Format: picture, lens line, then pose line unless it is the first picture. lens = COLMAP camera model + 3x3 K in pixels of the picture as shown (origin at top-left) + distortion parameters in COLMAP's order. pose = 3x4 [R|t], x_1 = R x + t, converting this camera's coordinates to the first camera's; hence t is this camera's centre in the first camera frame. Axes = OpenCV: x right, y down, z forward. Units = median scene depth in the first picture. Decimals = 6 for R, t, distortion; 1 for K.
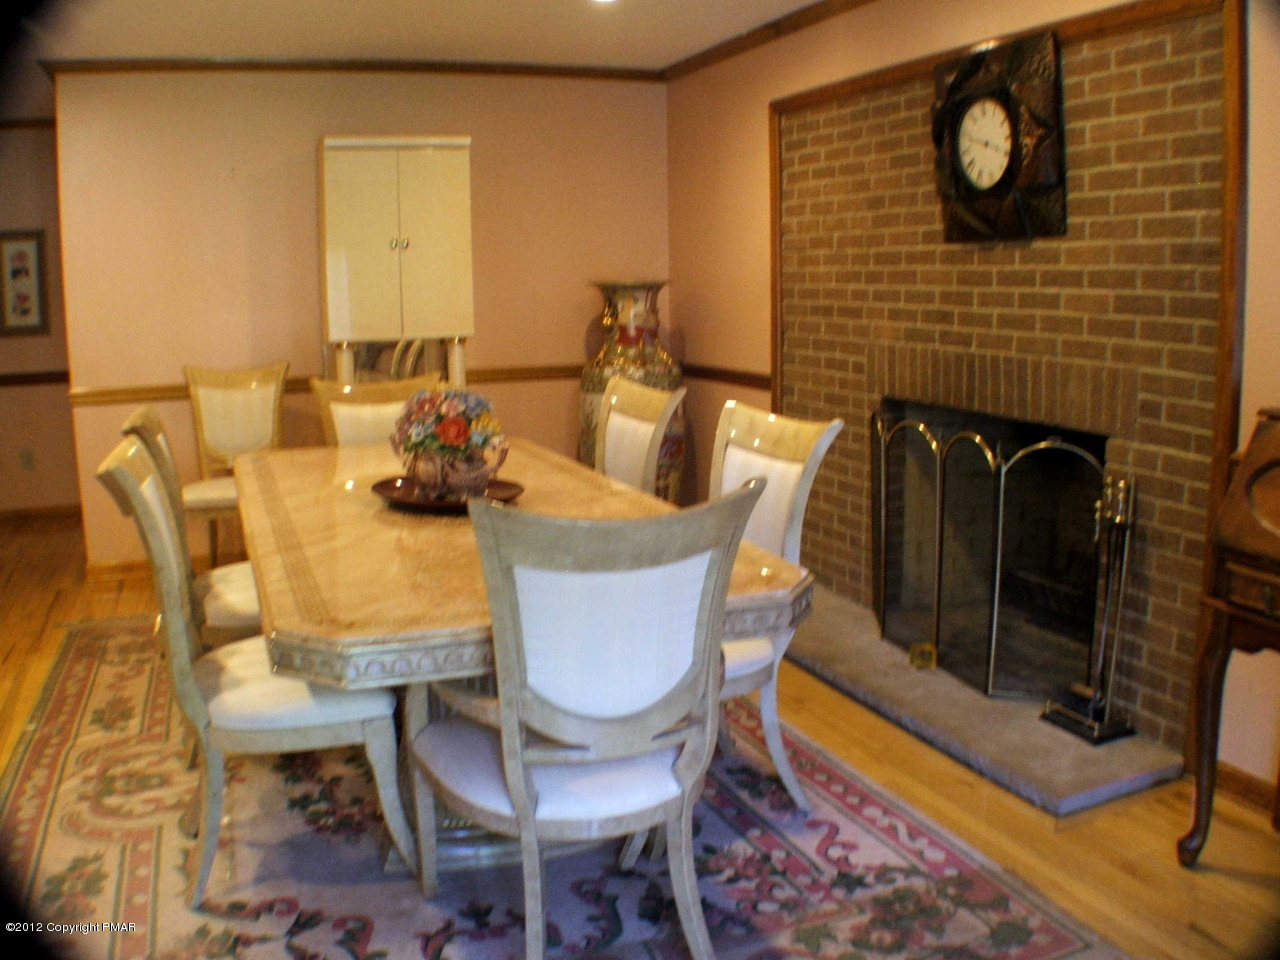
lens RADIAL K [[1185.3, 0, 654.3], [0, 1185.3, 477.1], [0, 0, 1]] dist [-0.205109, 0.085774]
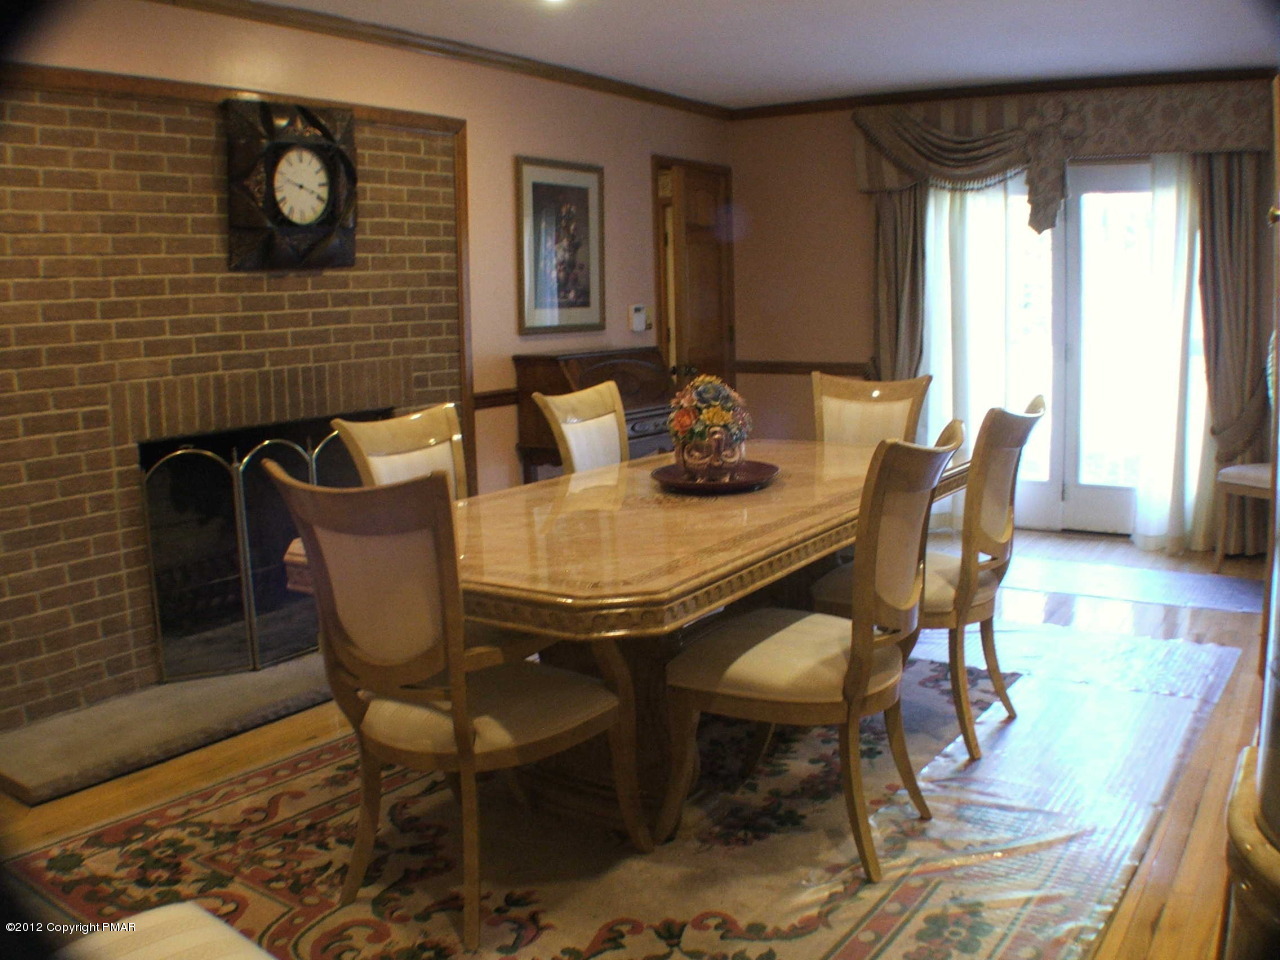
lens RADIAL K [[1185.3, 0, 654.3], [0, 1185.3, 477.1], [0, 0, 1]] dist [-0.205109, 0.085774]
pose [[-0.573683, -0.099994, 0.812951, -0.924078], [0.168350, 0.956934, 0.236505, -0.229477], [-0.801590, 0.272539, -0.532143, 1.454221]]
